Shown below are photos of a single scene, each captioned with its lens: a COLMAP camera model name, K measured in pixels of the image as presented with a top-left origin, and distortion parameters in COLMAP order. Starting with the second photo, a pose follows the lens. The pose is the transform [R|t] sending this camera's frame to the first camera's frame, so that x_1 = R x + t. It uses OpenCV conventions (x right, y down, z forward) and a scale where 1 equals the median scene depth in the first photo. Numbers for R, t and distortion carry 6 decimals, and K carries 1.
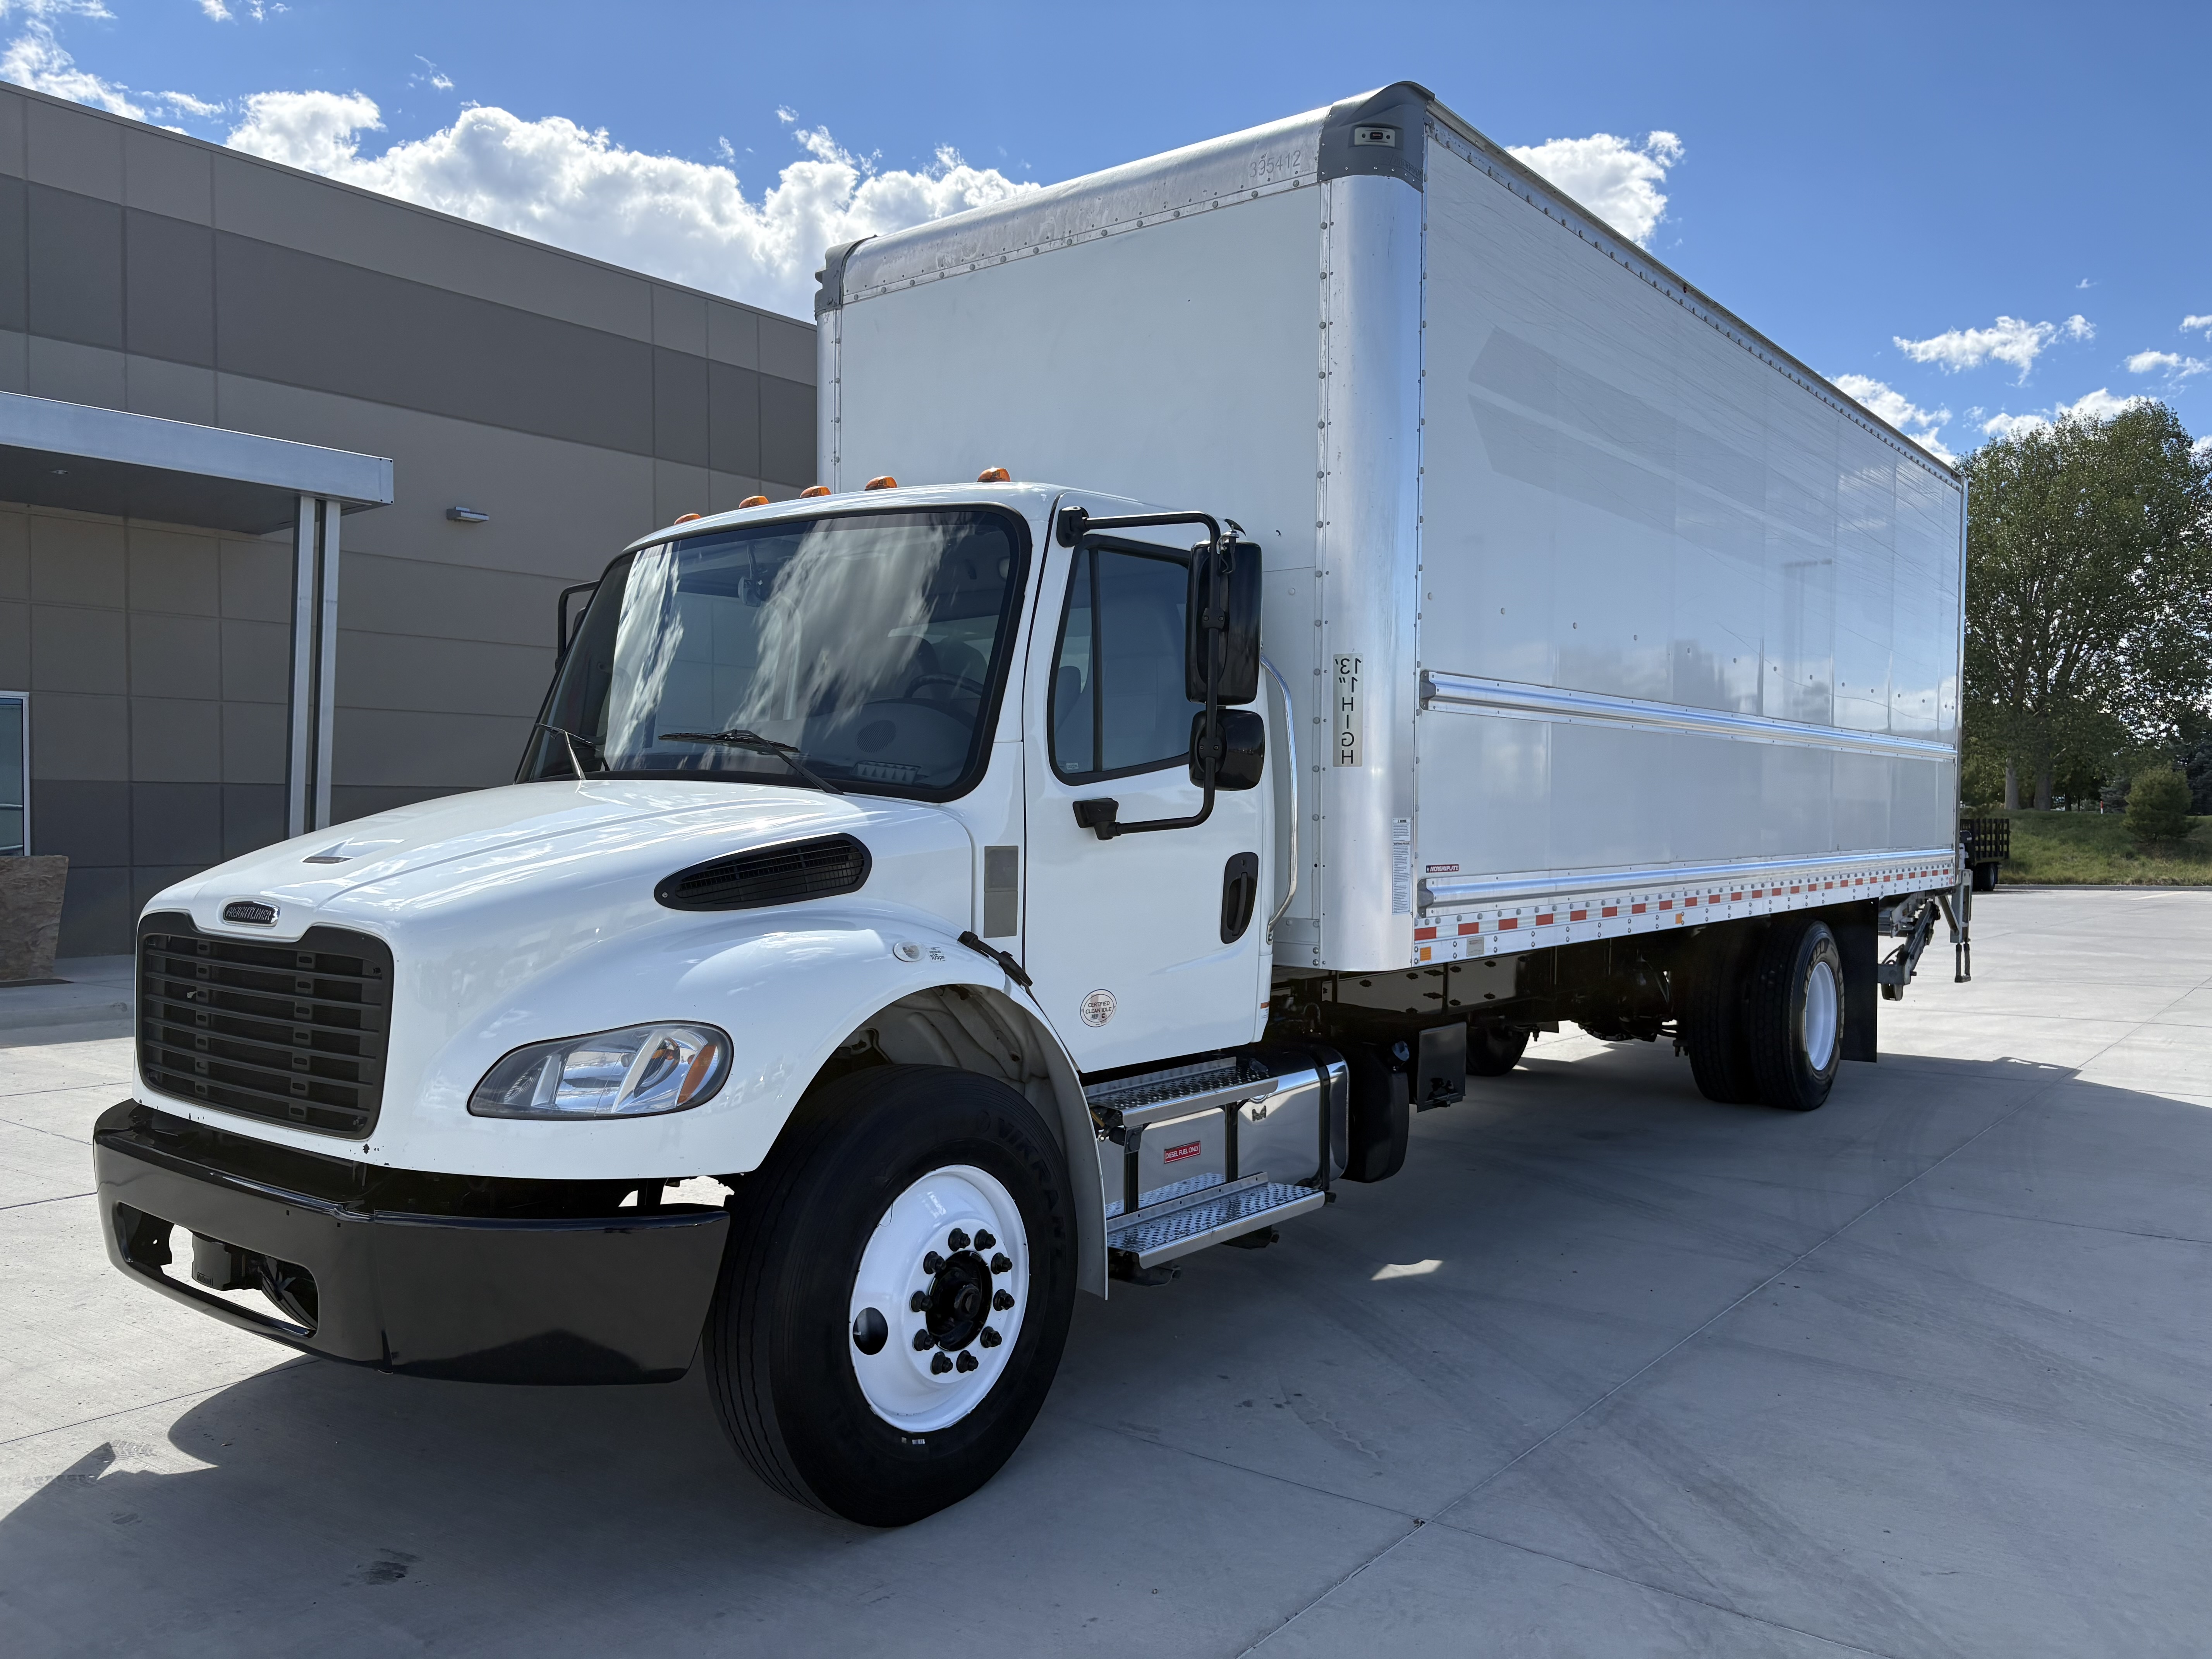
lens RADIAL K [[1650.4, 0, 1078.6], [0, 1650.4, 834.8], [0, 0, 1]] dist [0.061841, -0.072173]
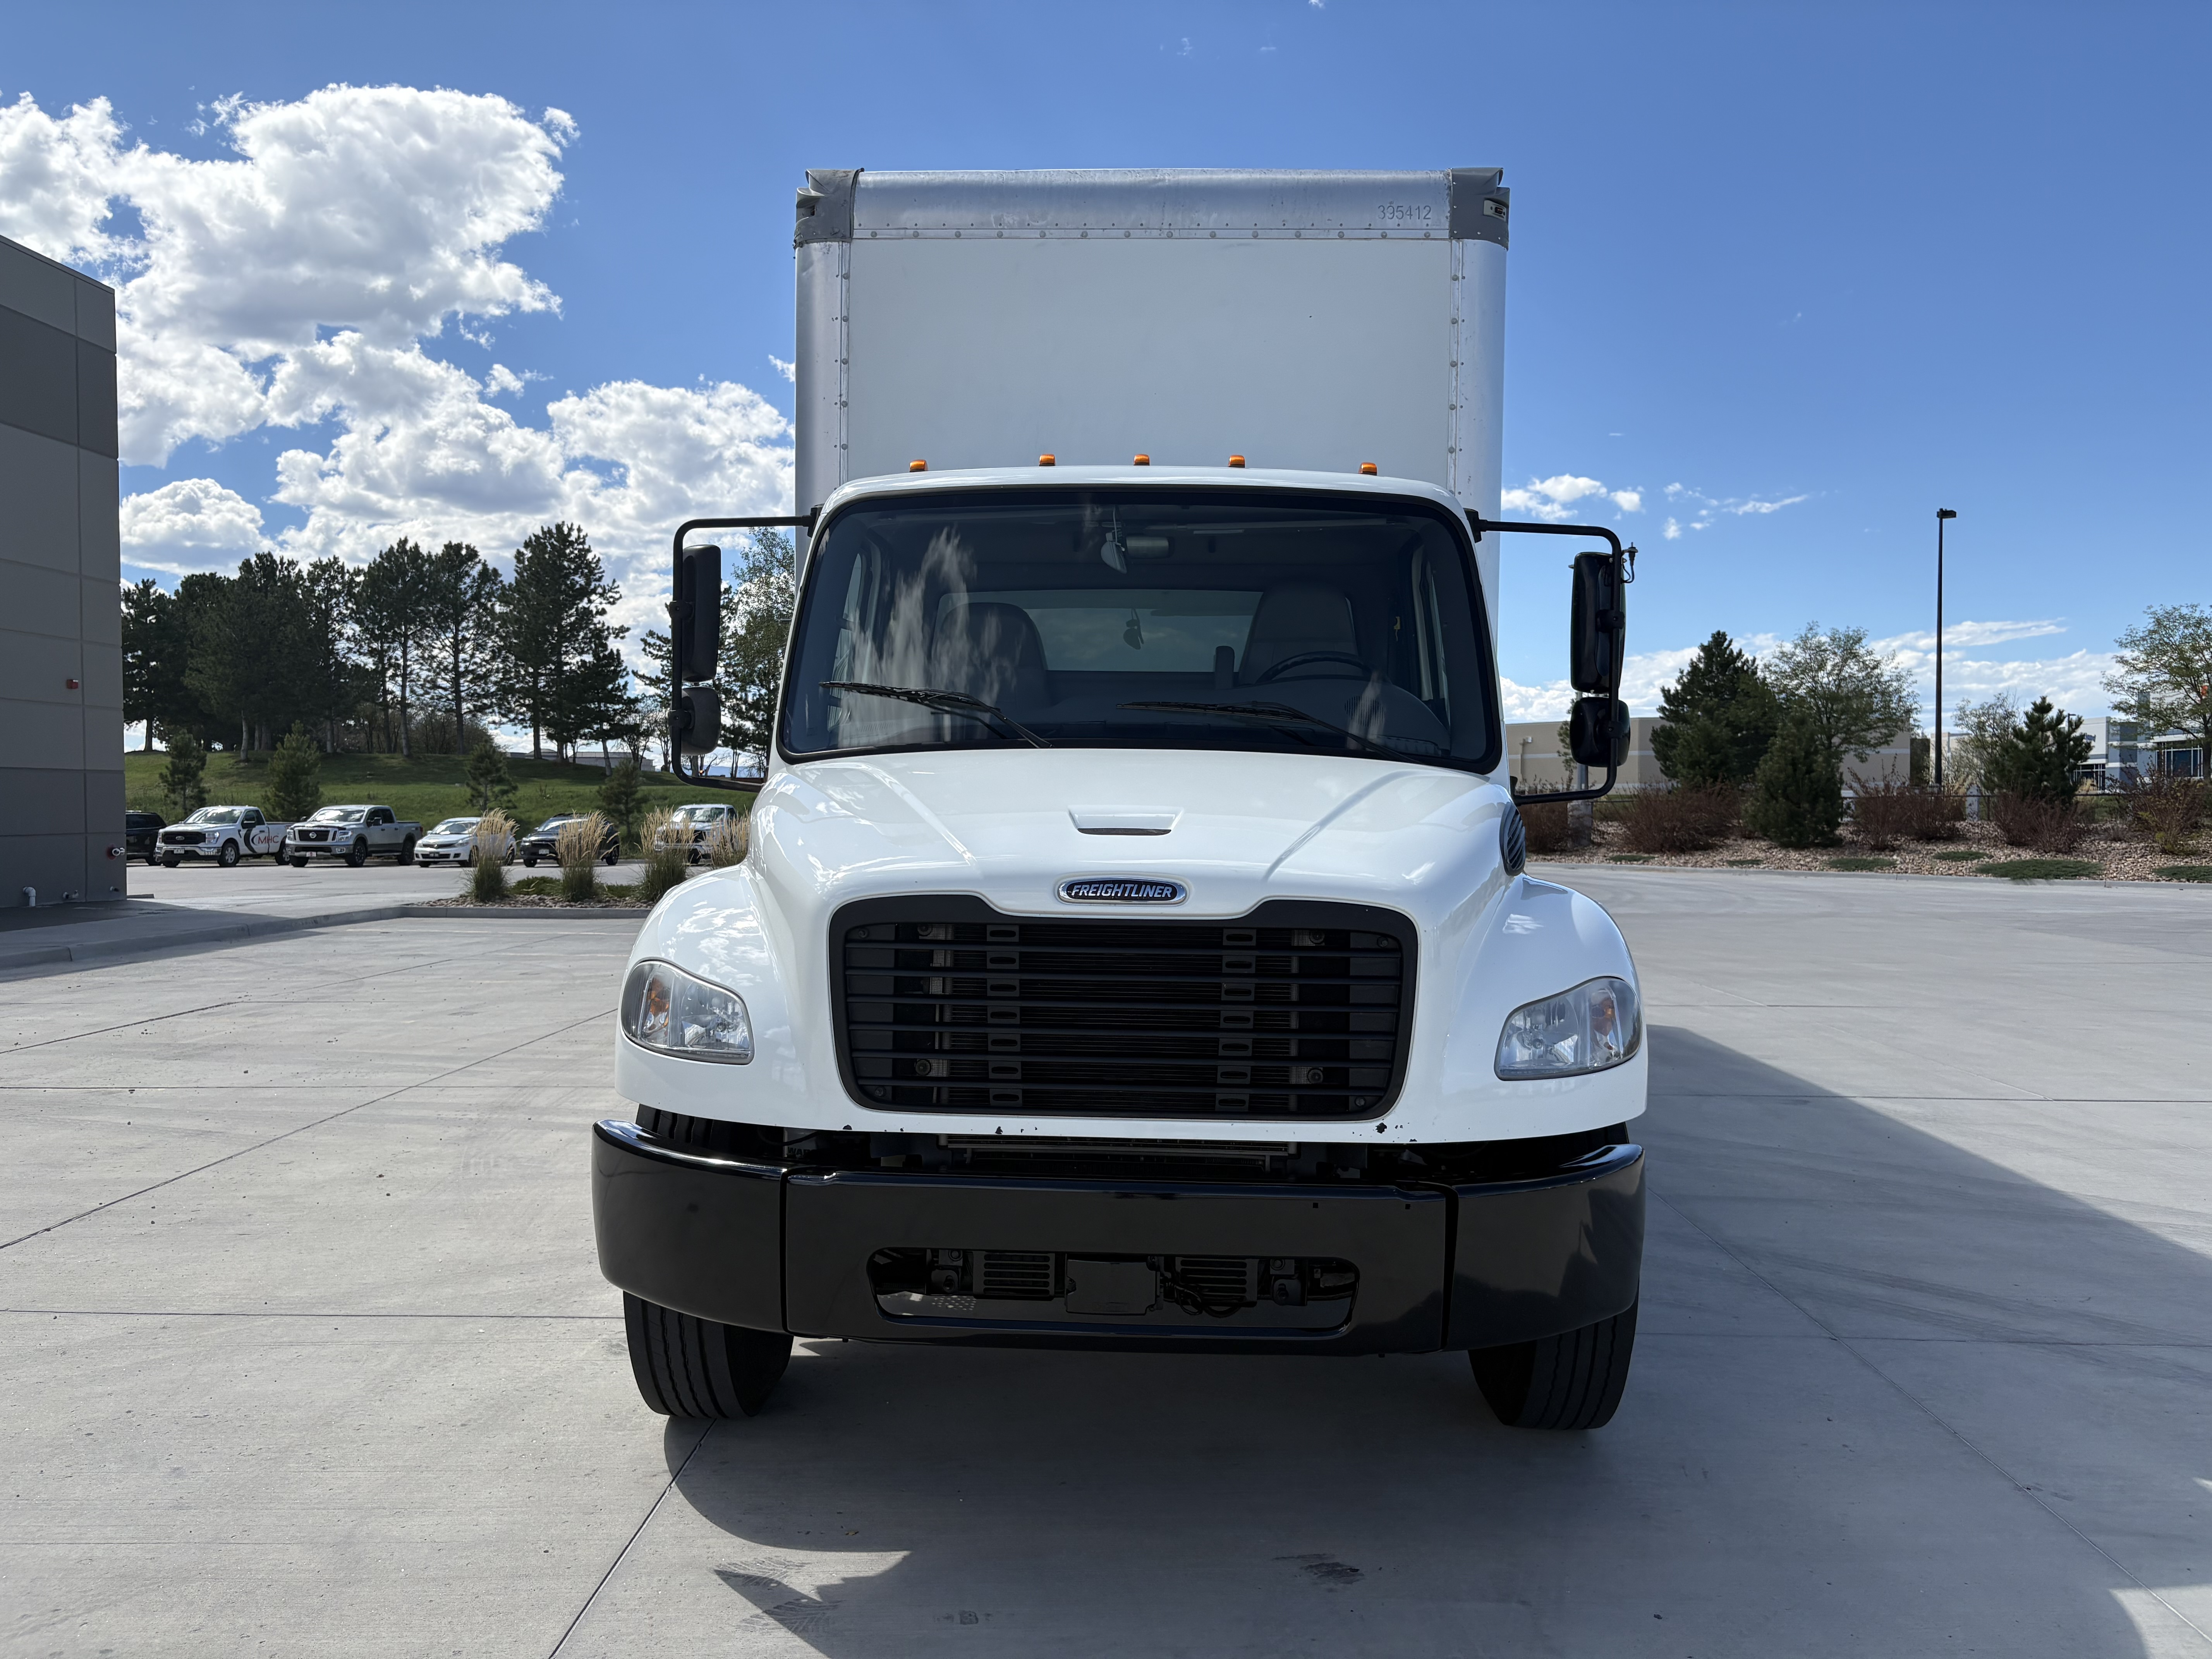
lens RADIAL K [[1692.0, 0, 1045.5], [0, 1692.0, 819.7], [0, 0, 1]] dist [0.031771, -0.005985]
pose [[0.811438, -0.004955, 0.584418, -0.669122], [0.003063, 0.999986, 0.004226, 0.002727], [-0.584431, -0.001639, 0.811442, 0.182138]]
